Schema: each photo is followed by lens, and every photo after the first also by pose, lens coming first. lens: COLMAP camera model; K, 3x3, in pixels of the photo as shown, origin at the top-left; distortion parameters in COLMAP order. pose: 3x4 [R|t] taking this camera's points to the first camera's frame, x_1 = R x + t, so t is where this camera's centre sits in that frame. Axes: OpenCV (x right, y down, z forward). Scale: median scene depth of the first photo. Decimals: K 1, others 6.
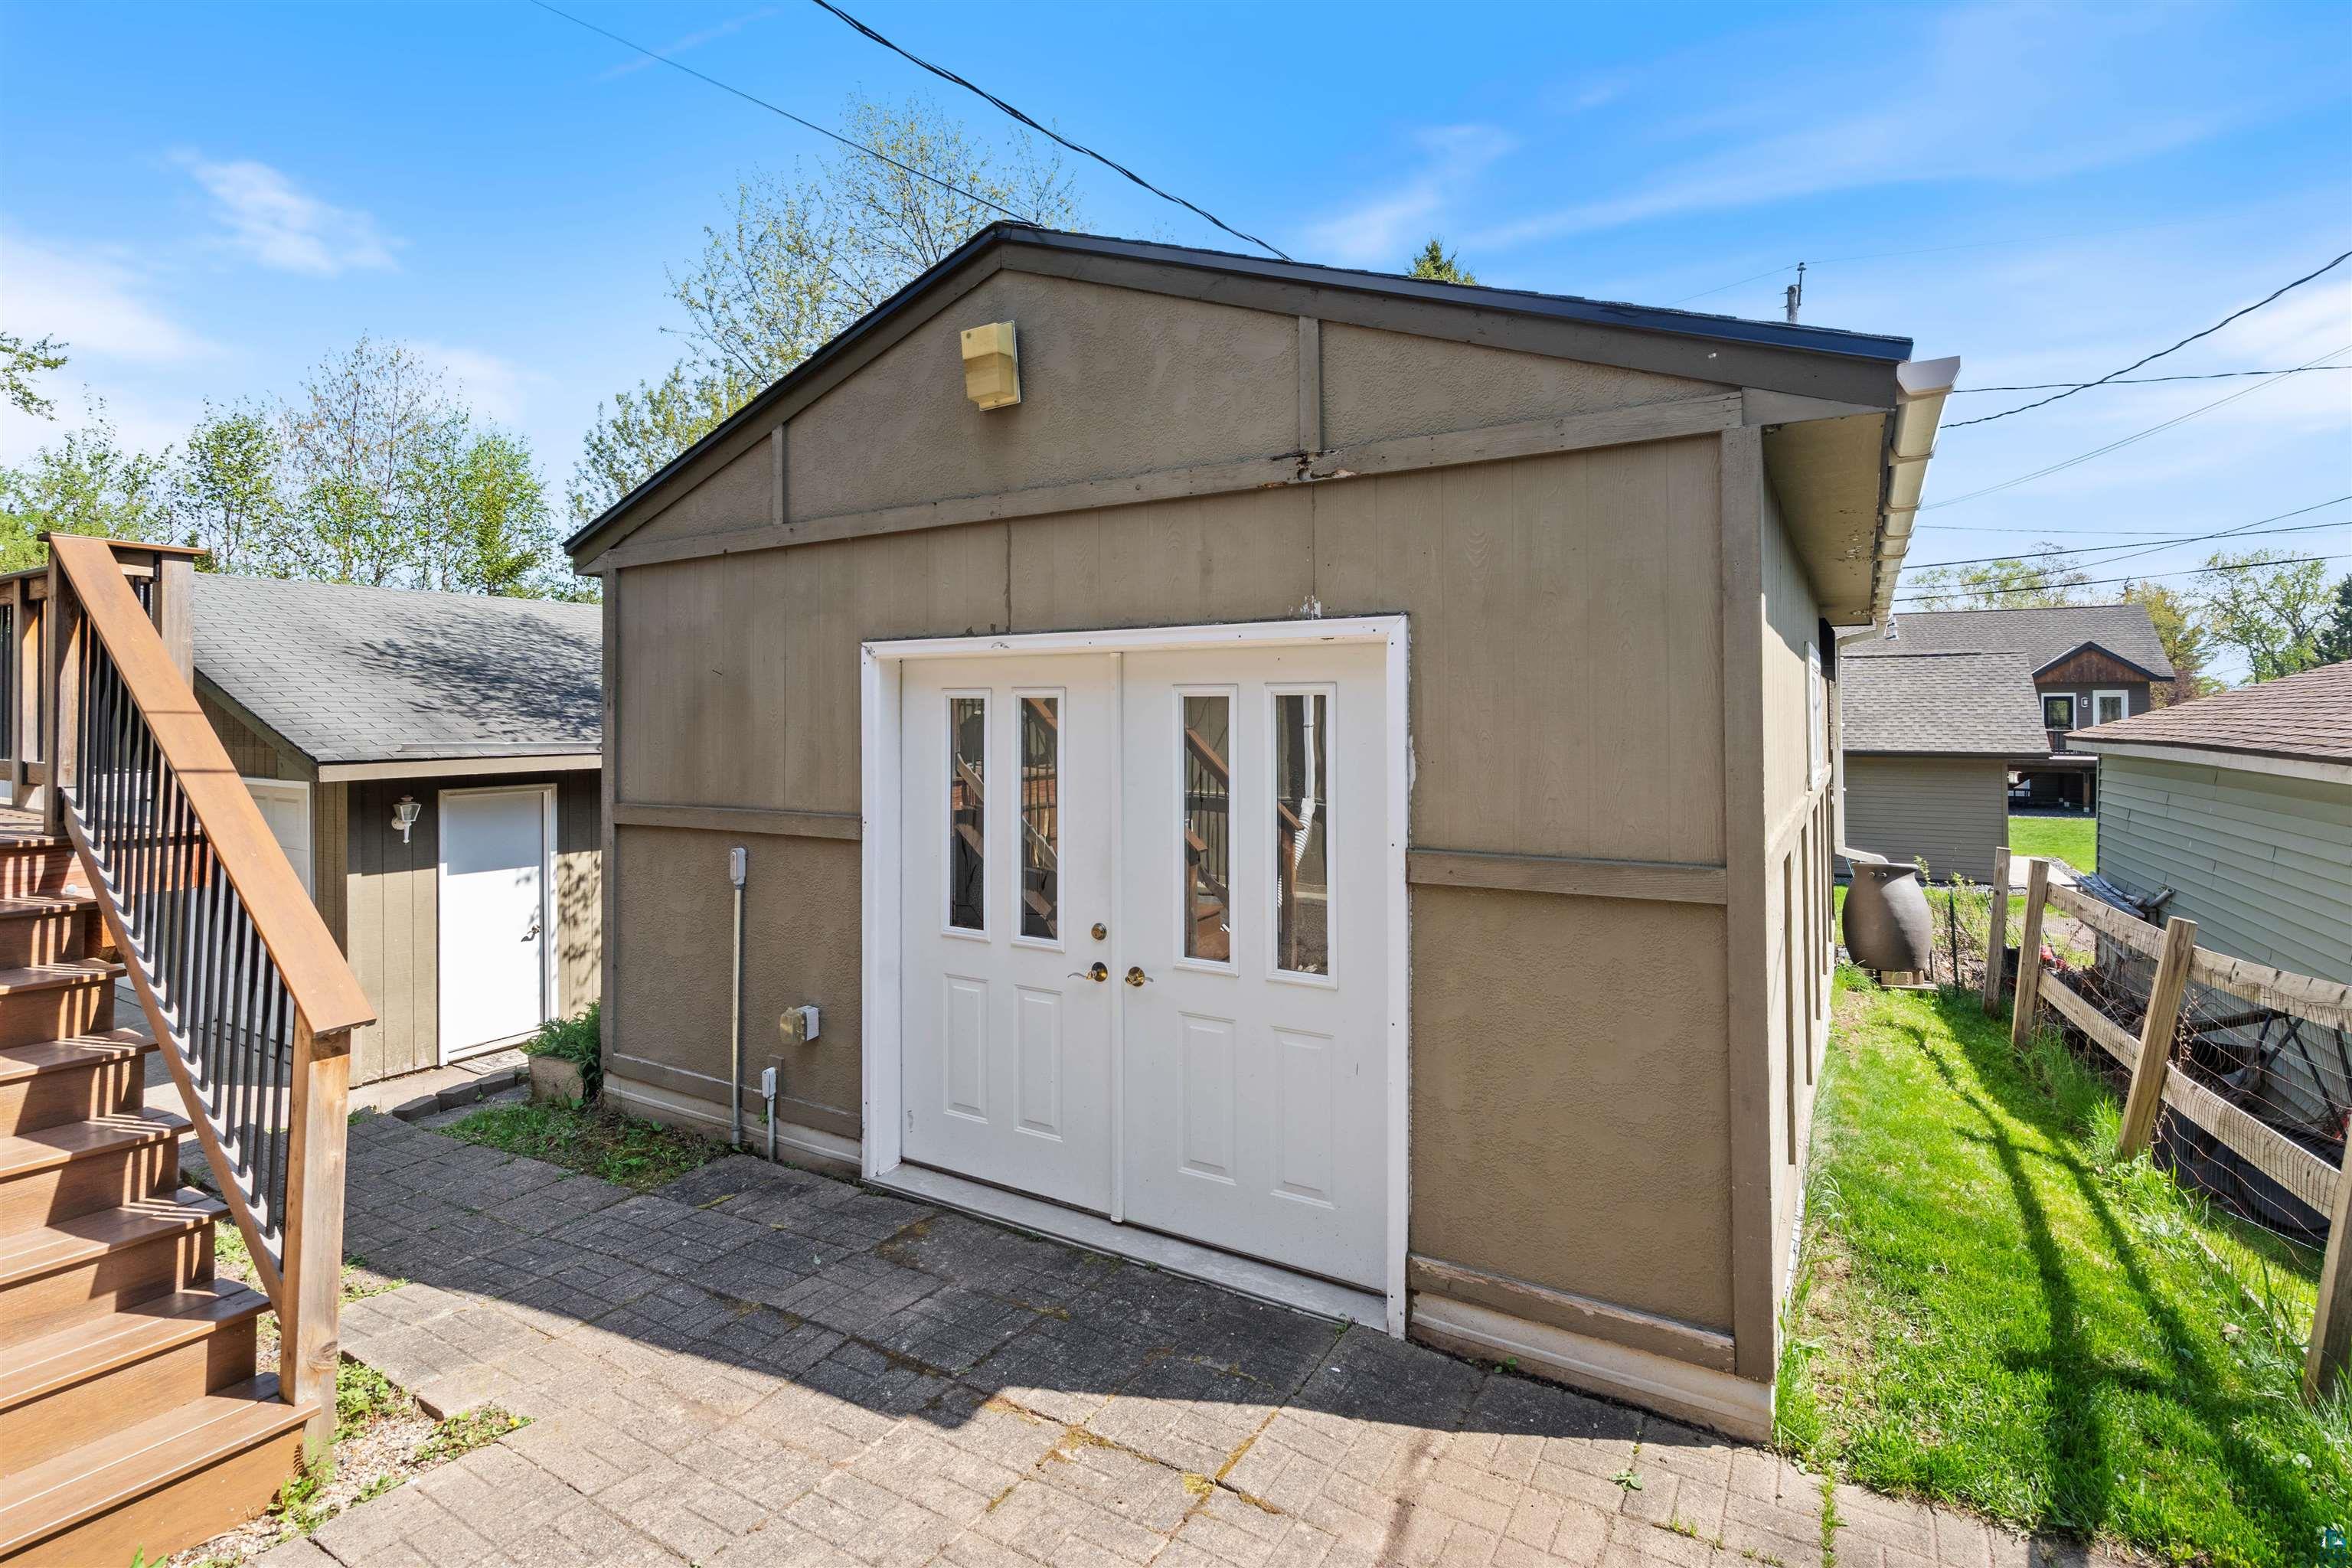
lens RADIAL K [[1131.0, 0, 1168.3], [0, 1131.0, 715.7], [0, 0, 1]] dist [-0.000174, 0.000237]
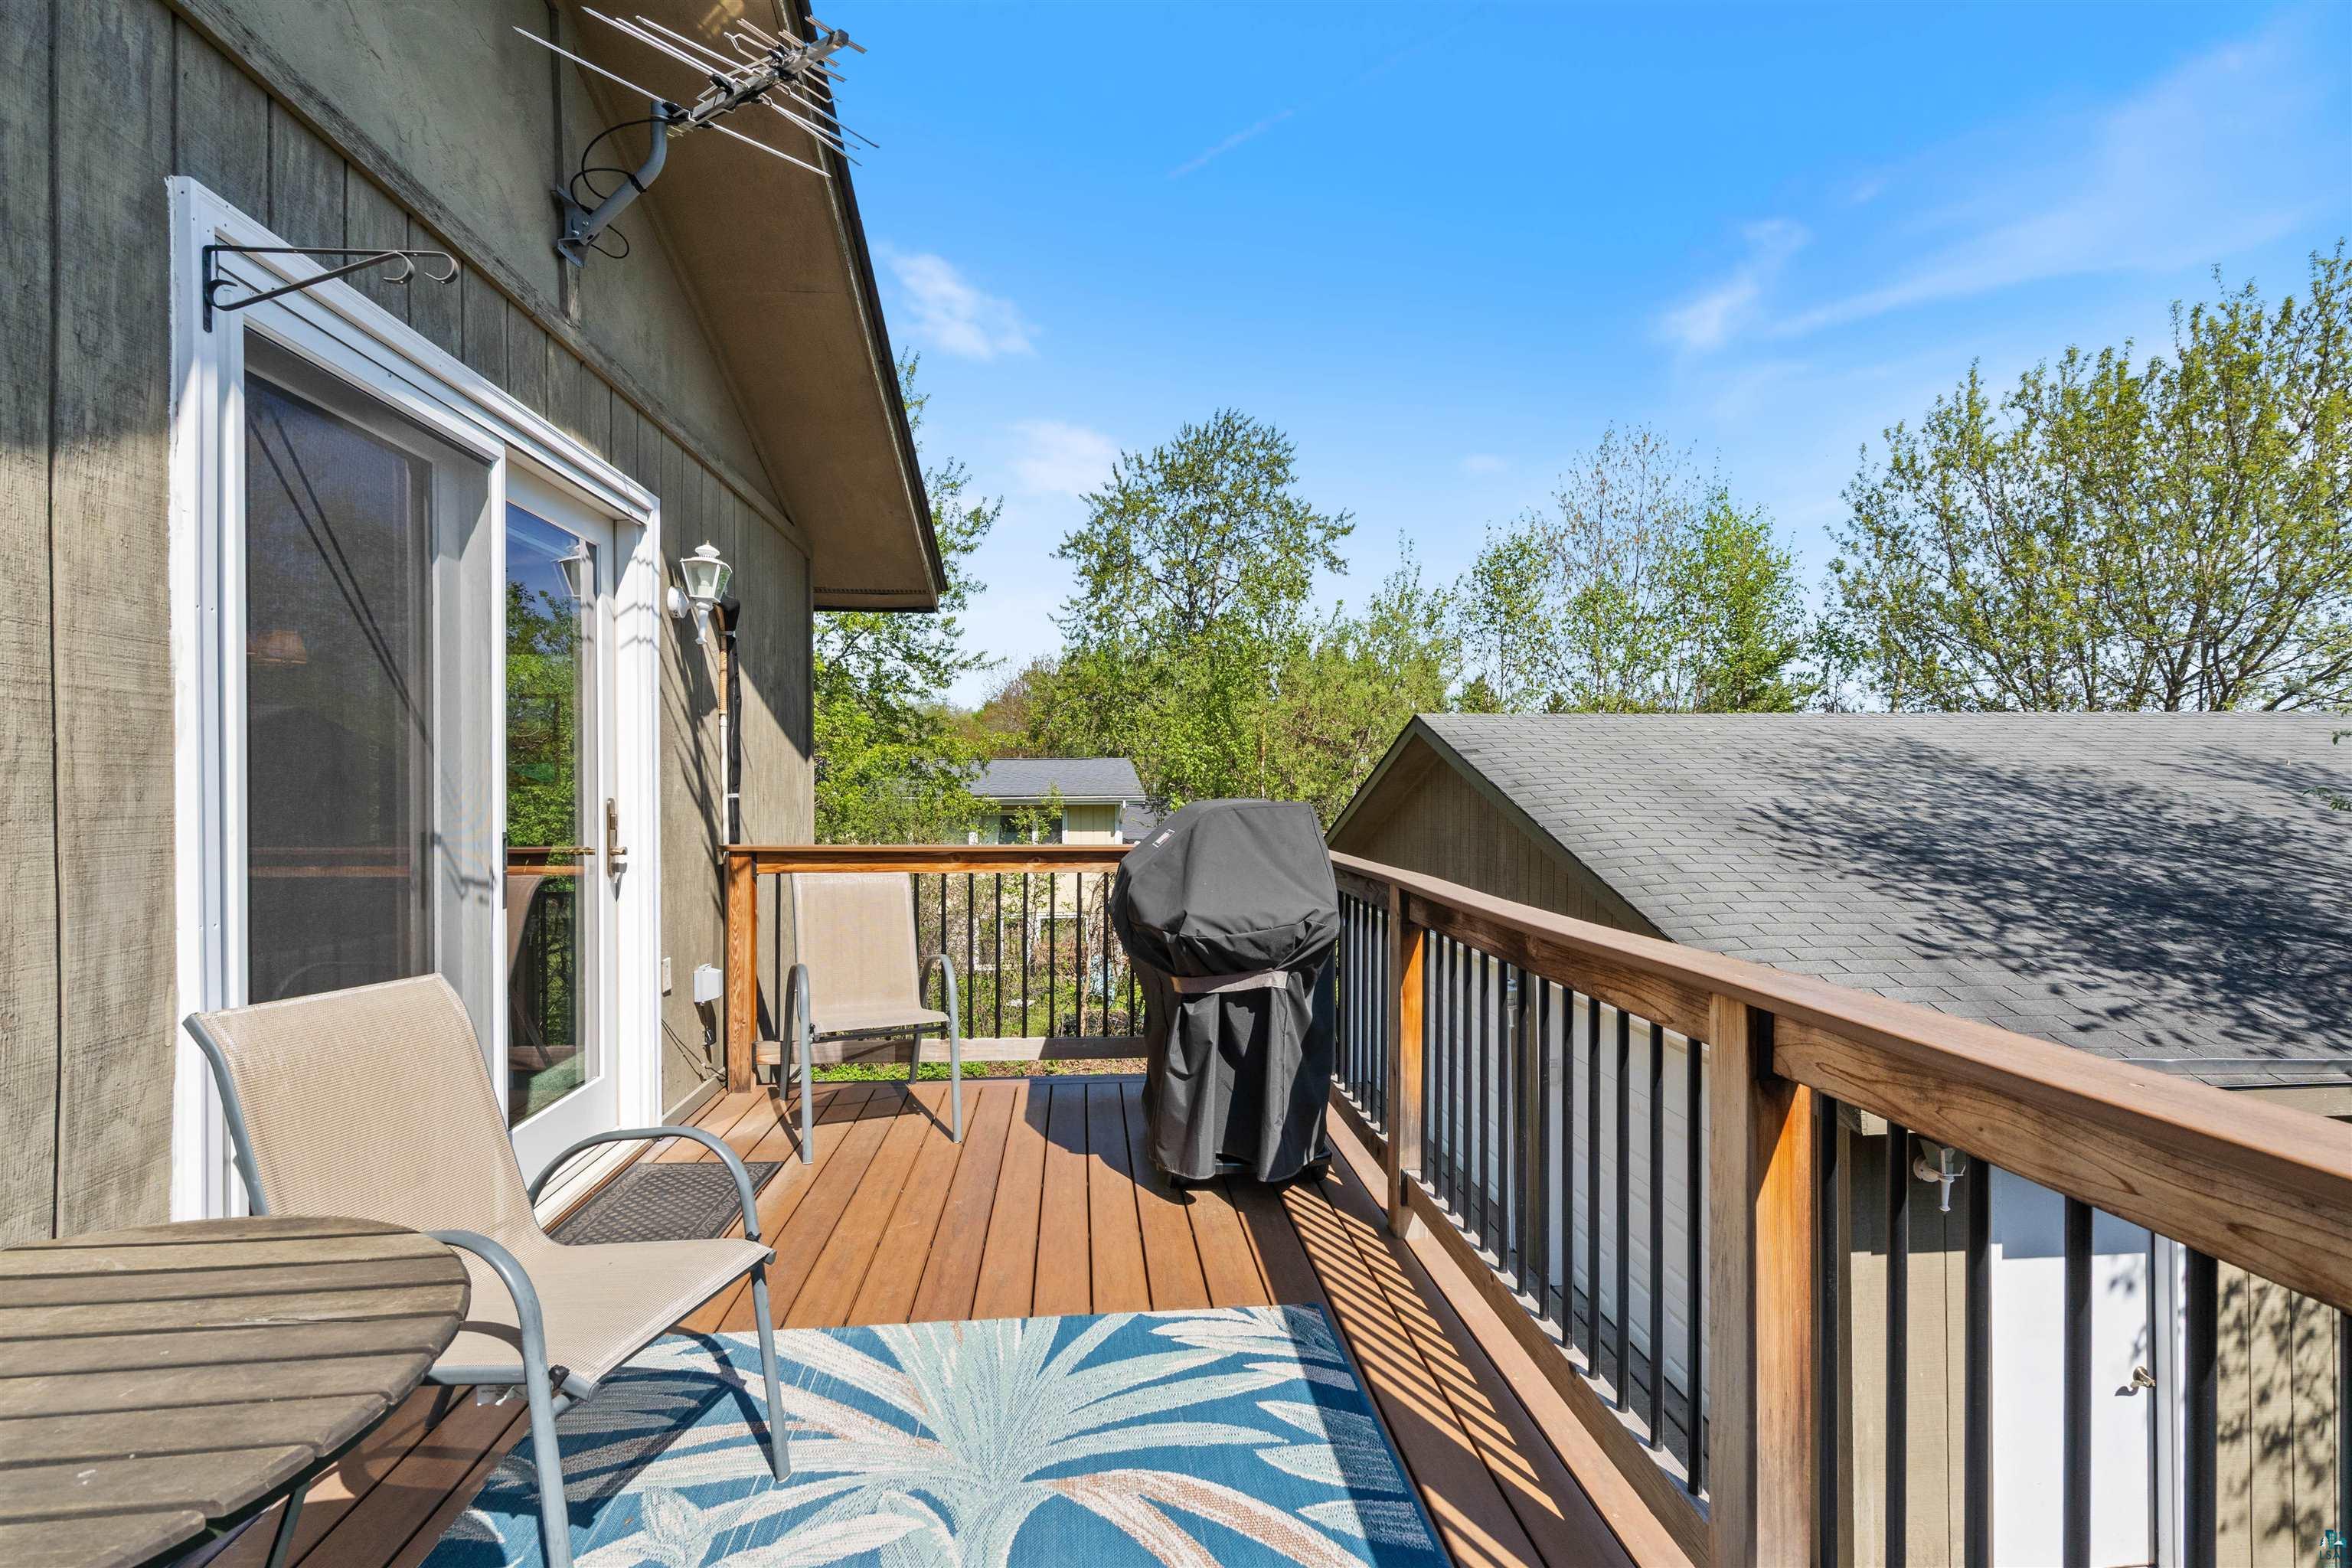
lens RADIAL K [[1089.5, 0, 1176.0], [0, 1089.5, 784.0], [0, 0, 1]] dist [0.000021, 0.000140]
pose [[0.607428, -0.002246, -0.794372, -0.252514], [0.004116, 0.999991, 0.000320, -0.052436], [0.794364, -0.003464, 0.607432, 0.197302]]
